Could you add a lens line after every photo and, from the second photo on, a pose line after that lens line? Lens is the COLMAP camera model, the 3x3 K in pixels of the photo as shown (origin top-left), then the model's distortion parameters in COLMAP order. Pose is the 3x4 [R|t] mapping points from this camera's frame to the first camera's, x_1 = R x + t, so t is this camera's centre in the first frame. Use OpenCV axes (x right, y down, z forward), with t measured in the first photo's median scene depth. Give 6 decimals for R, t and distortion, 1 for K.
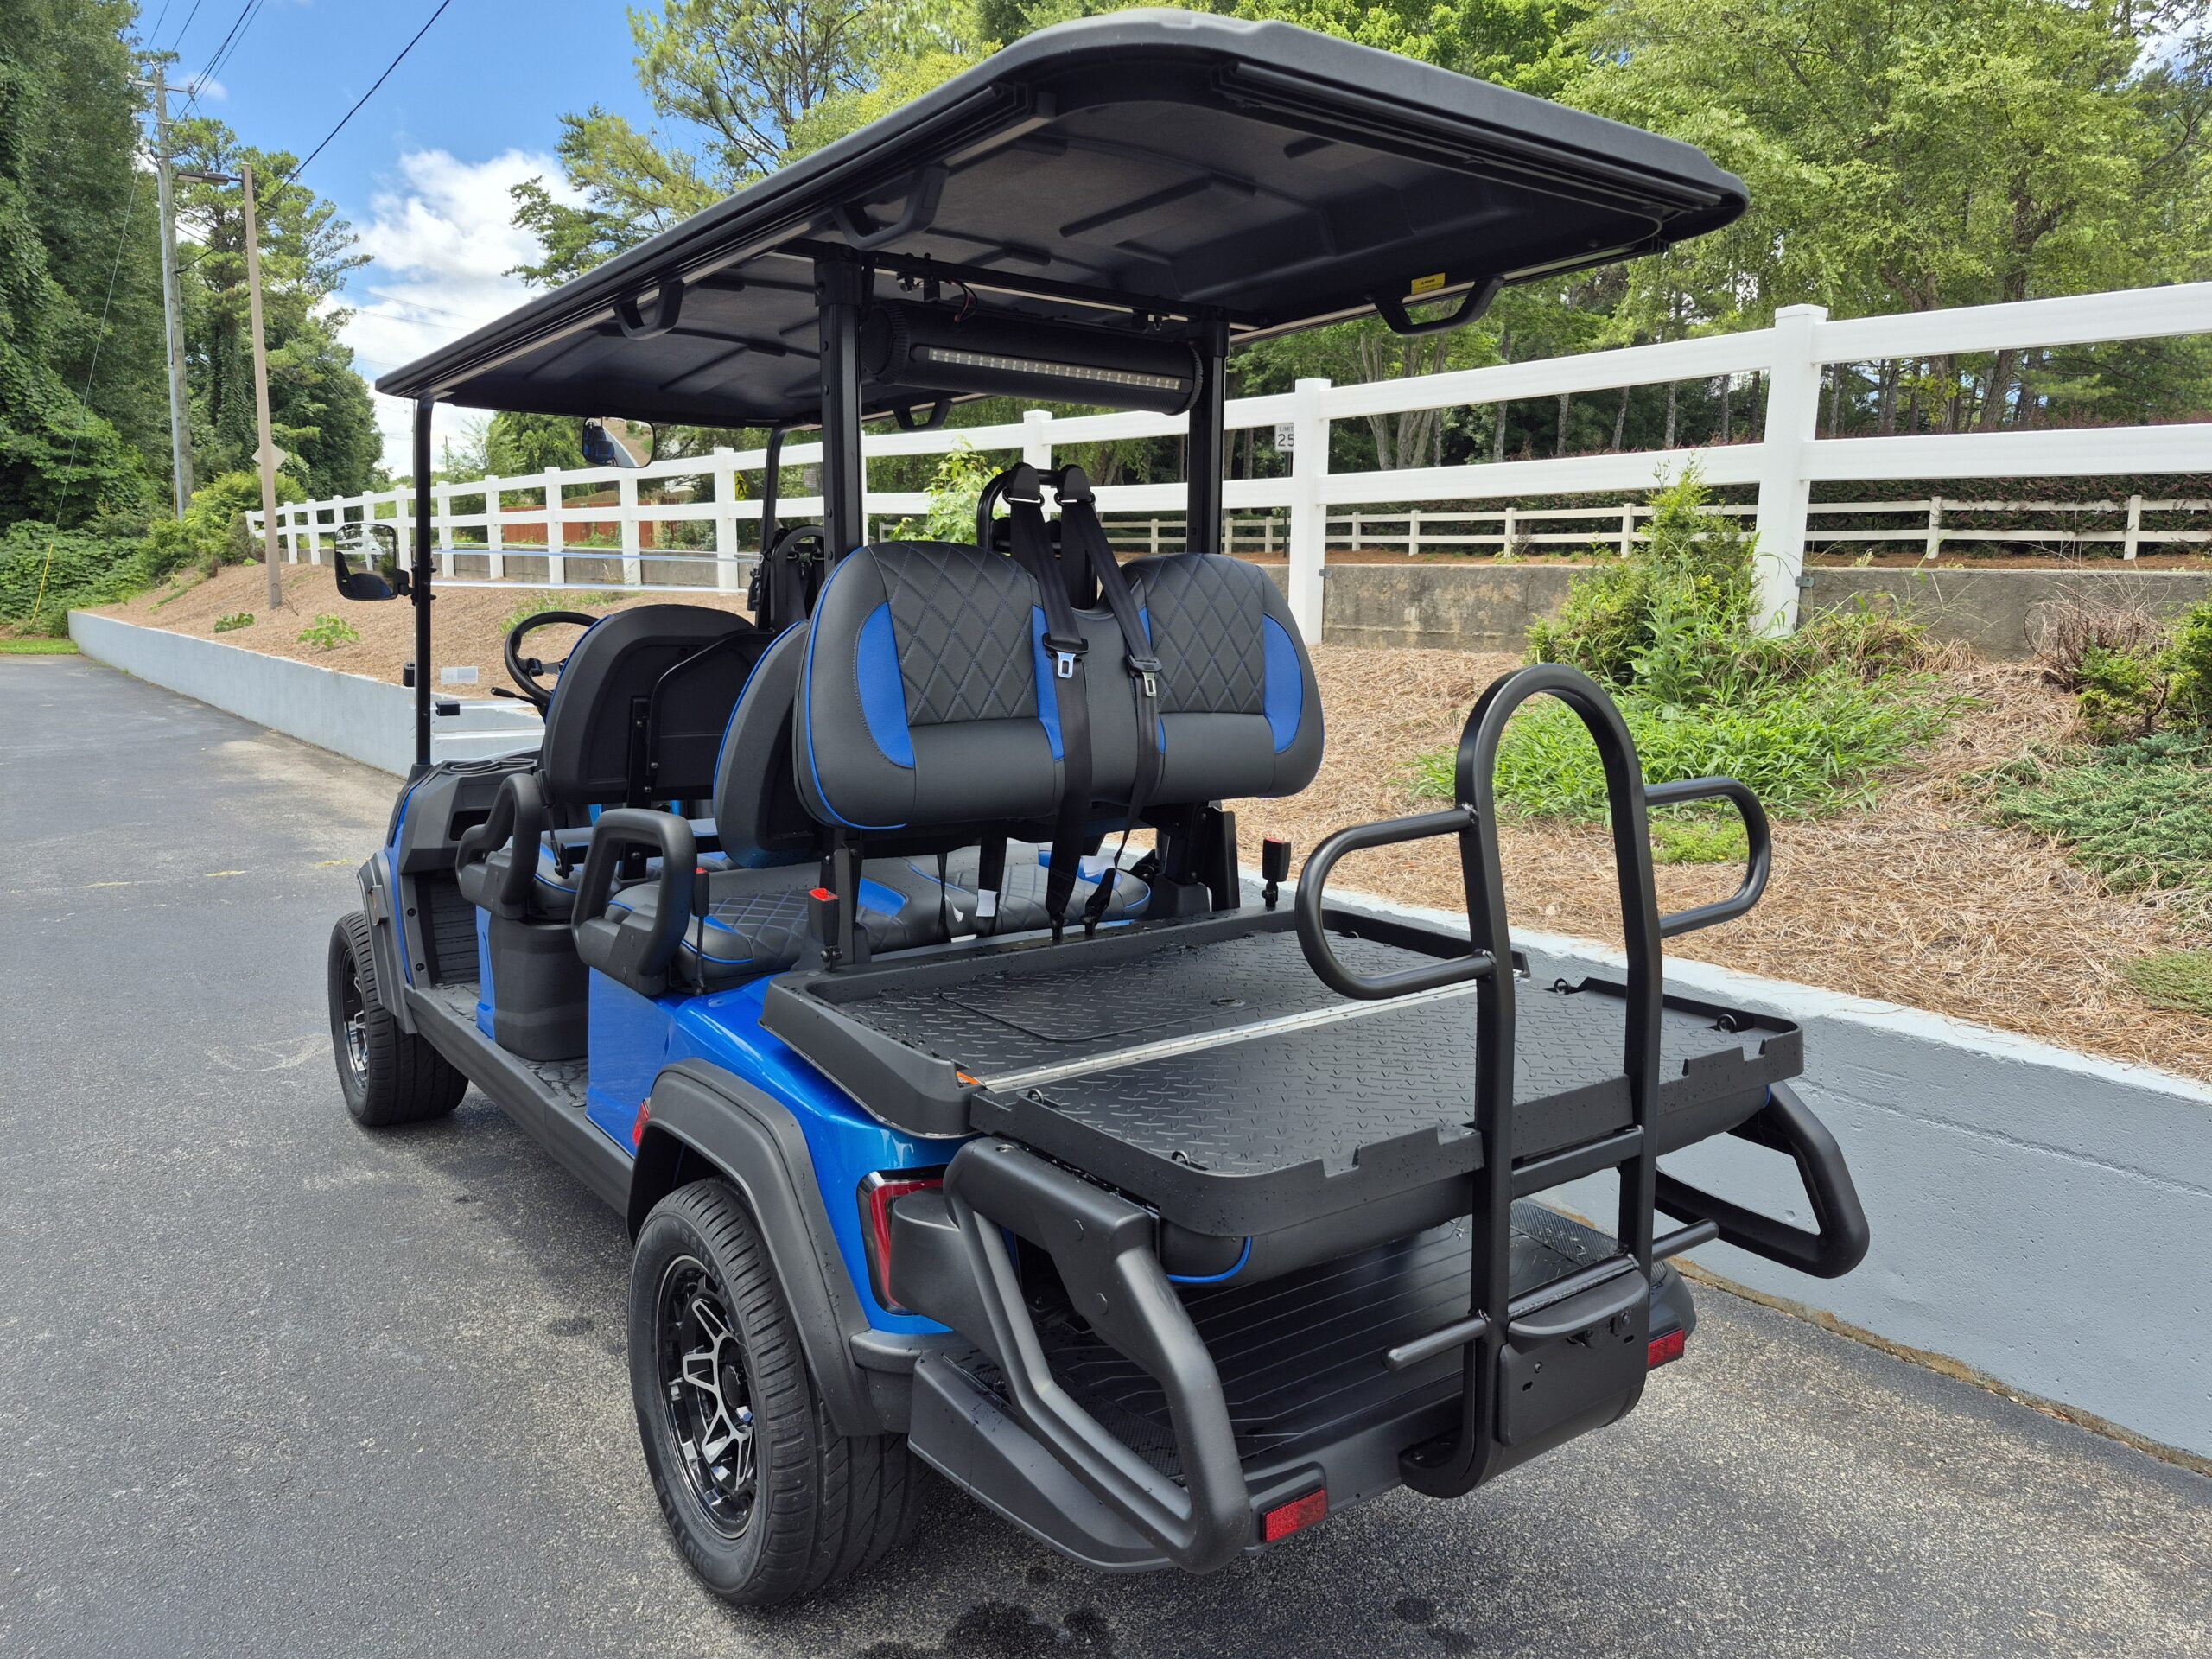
lens RADIAL K [[1553.7, 0, 1112.1], [0, 1553.7, 832.2], [0, 0, 1]] dist [0.071630, -0.049688]
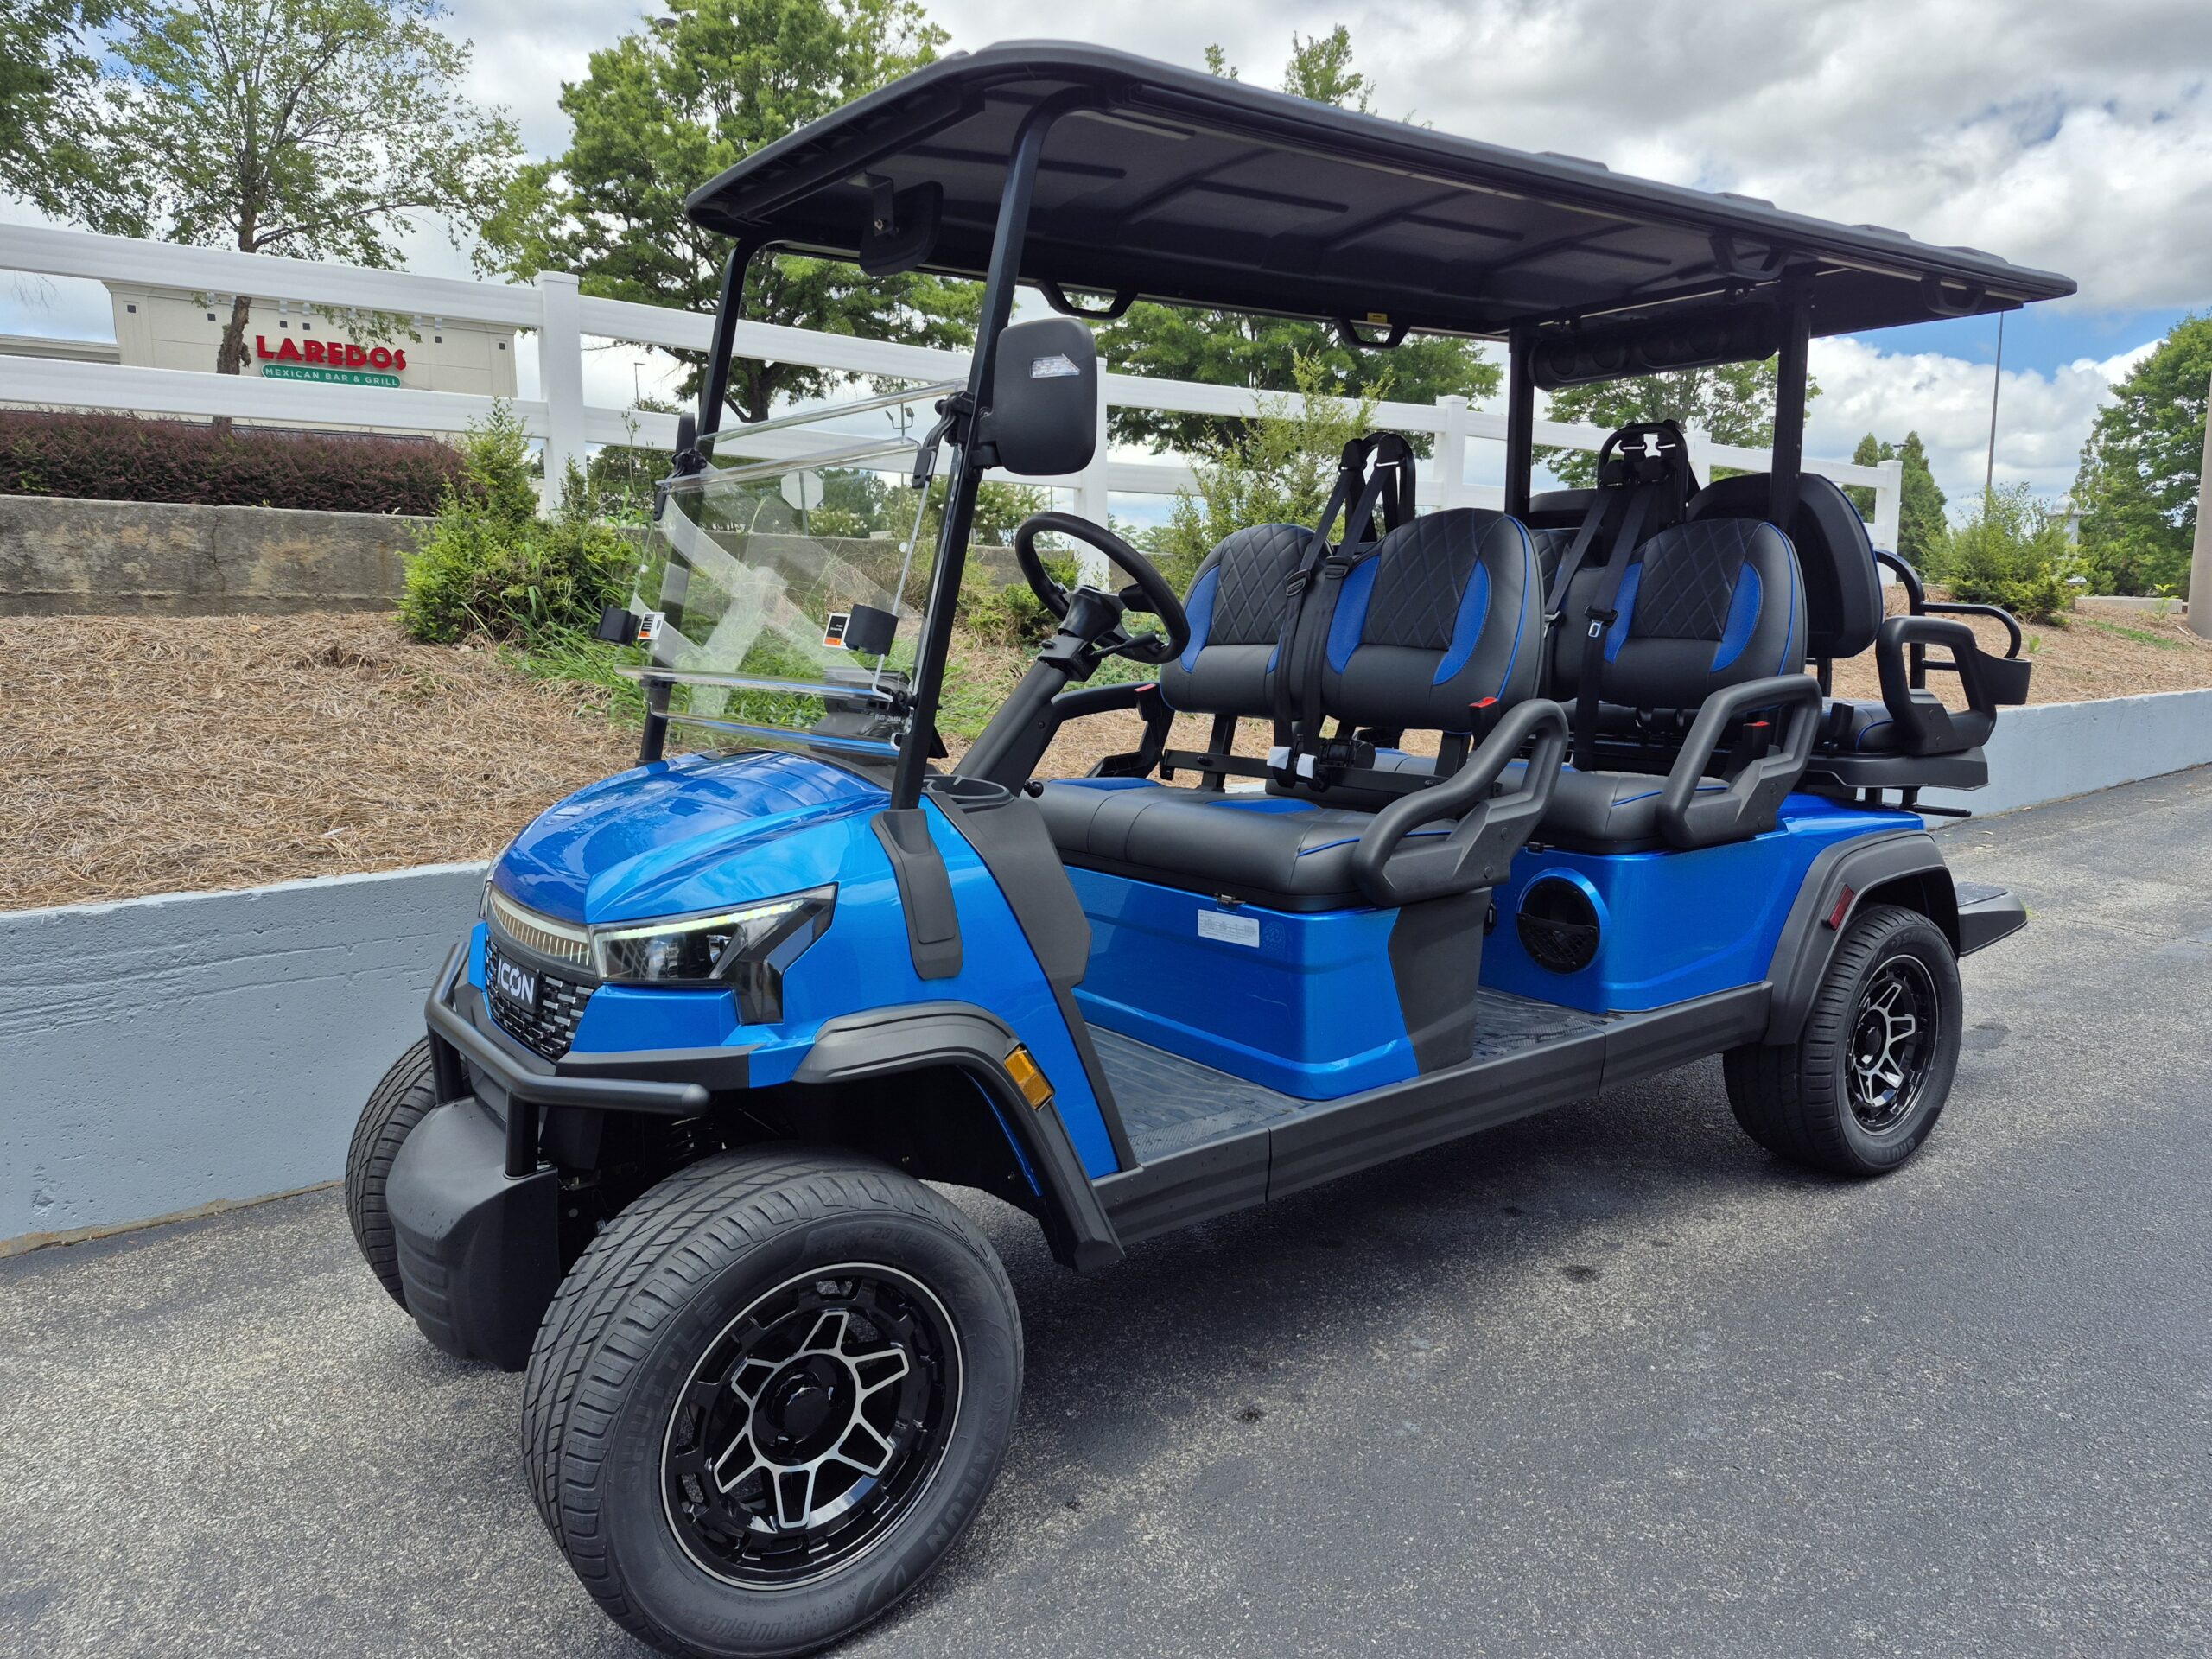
lens RADIAL K [[1553.7, 0, 1112.1], [0, 1553.7, 832.2], [0, 0, 1]] dist [0.071630, -0.049688]
pose [[-0.016742, -0.160187, 0.986945, -0.816711], [0.154665, 0.974787, 0.160837, -0.096648], [-0.987825, 0.155338, 0.008455, 0.814450]]
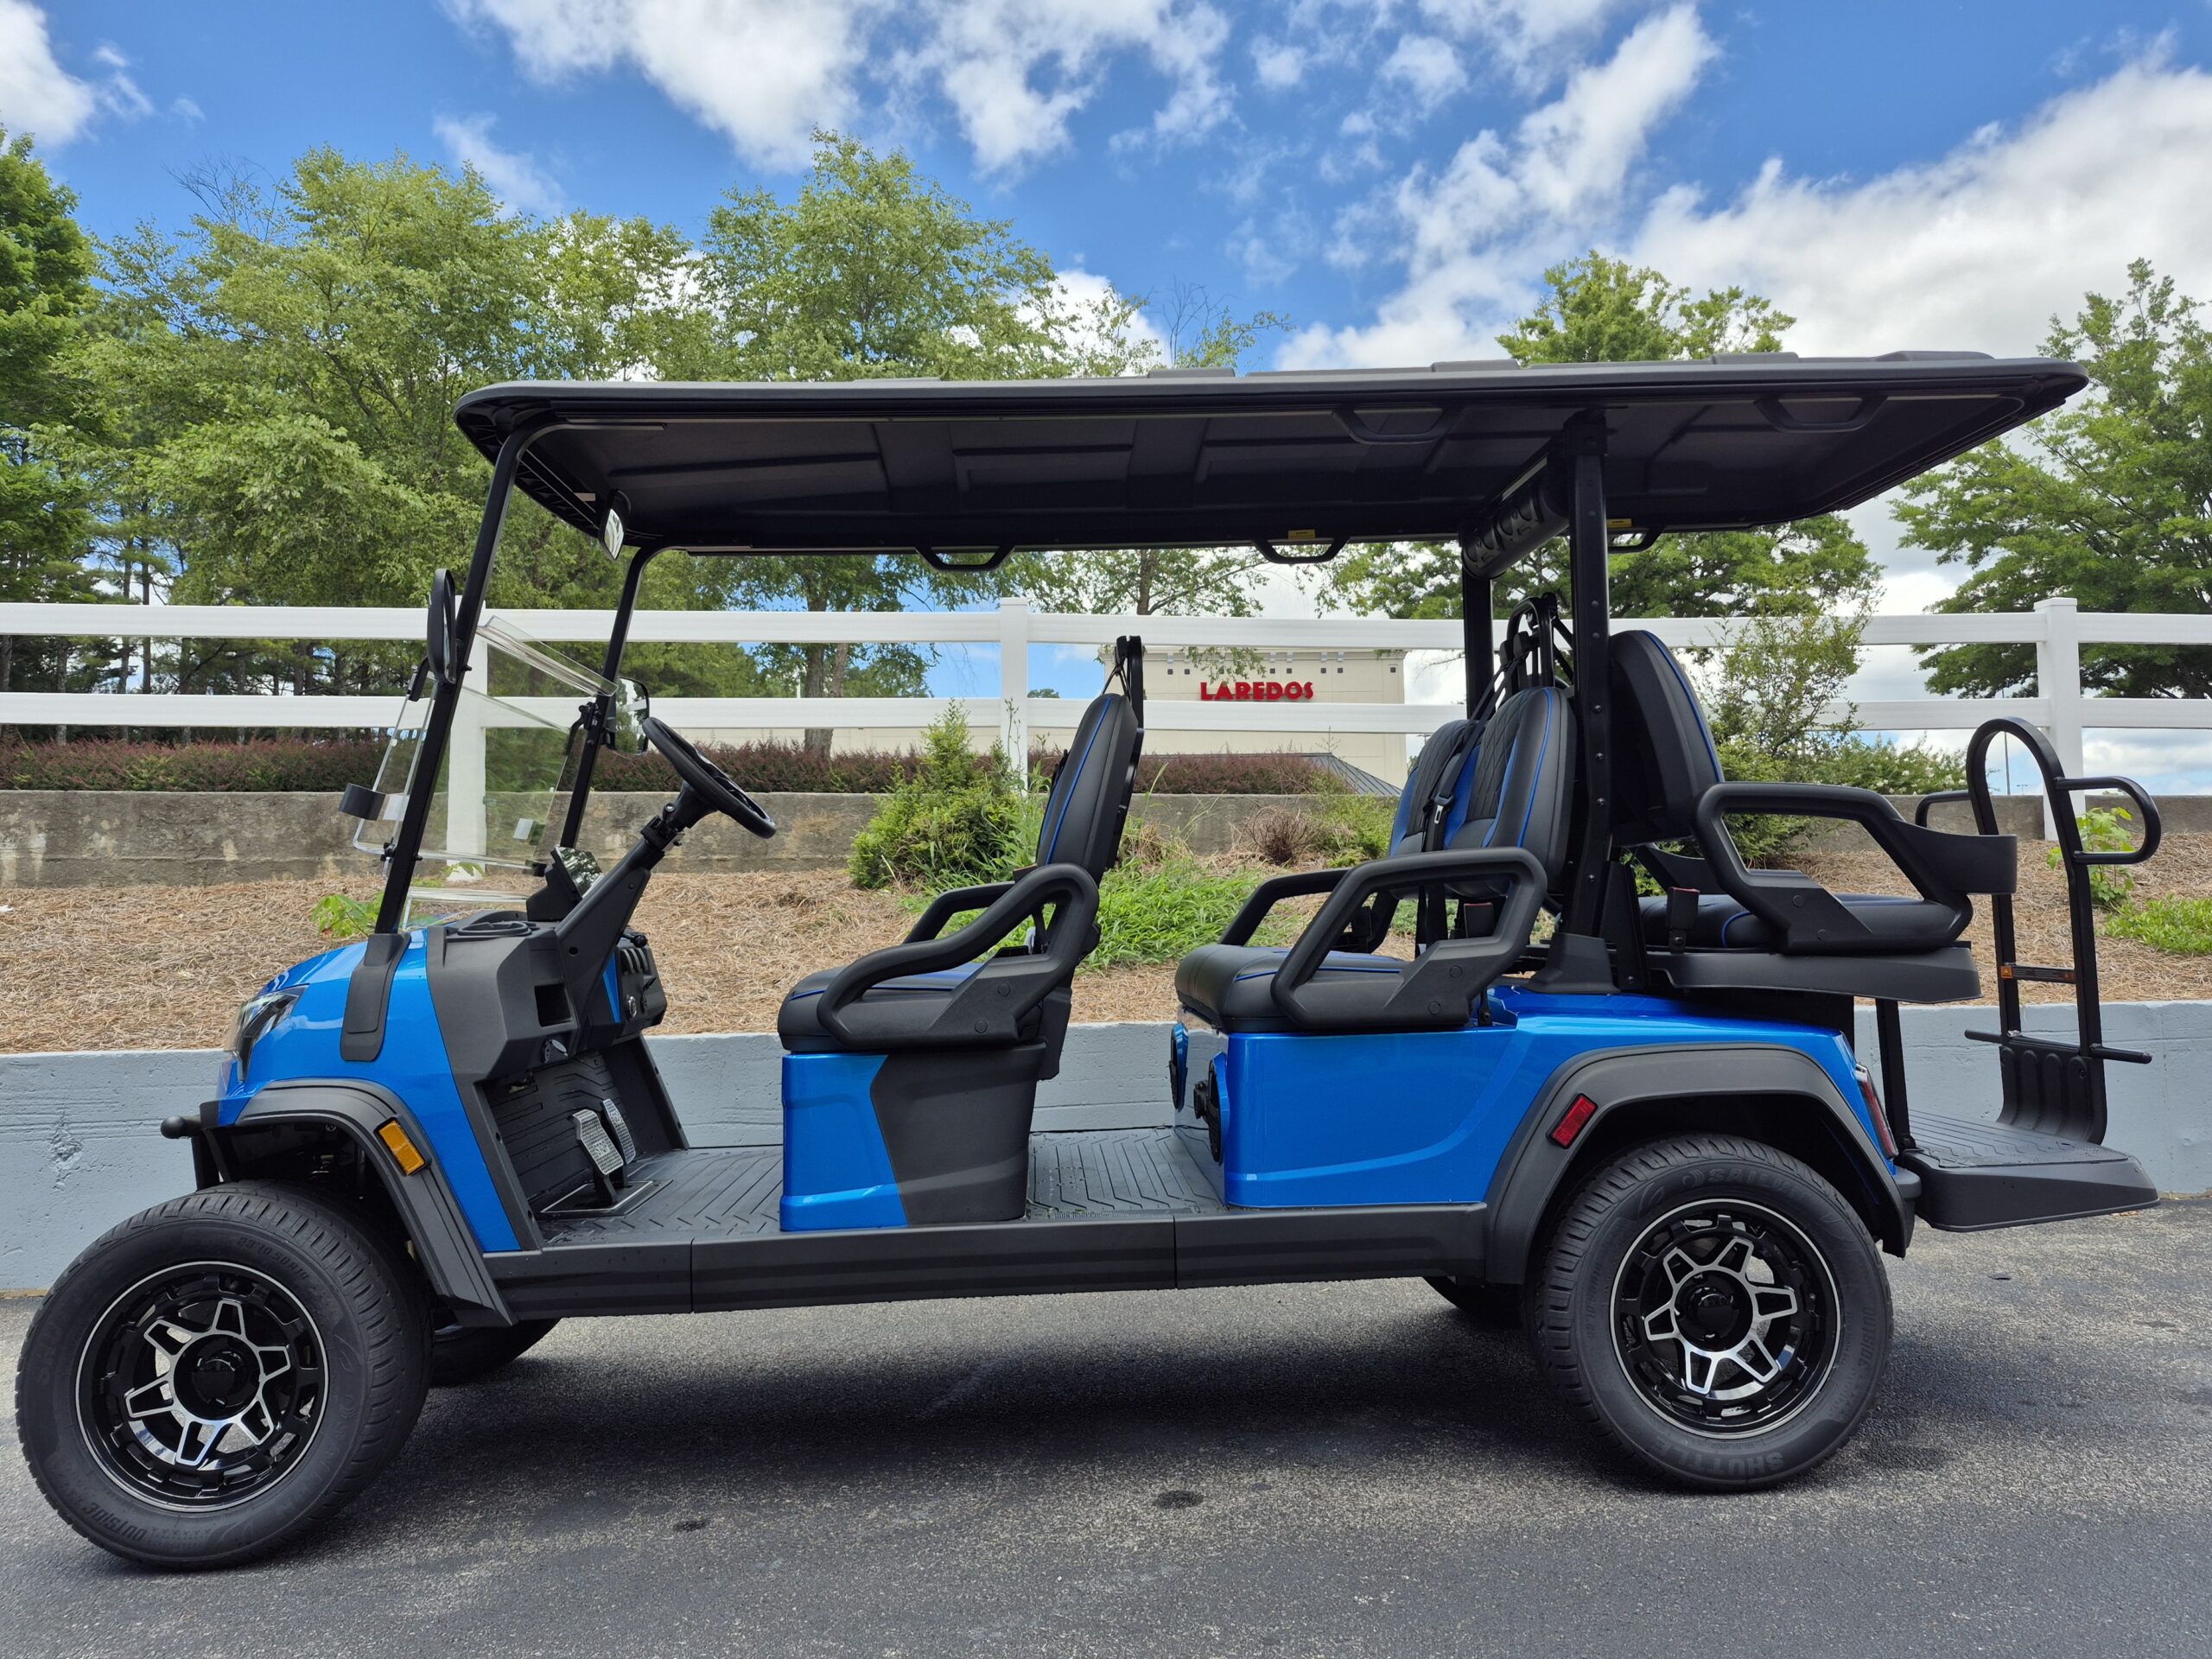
lens RADIAL K [[1553.7, 0, 1112.1], [0, 1553.7, 832.2], [0, 0, 1]] dist [0.071630, -0.049688]
pose [[0.551873, 0.018922, 0.833714, -0.719906], [0.150510, 0.981065, -0.121896, 0.034841], [-0.820234, 0.192753, 0.538575, 0.325198]]
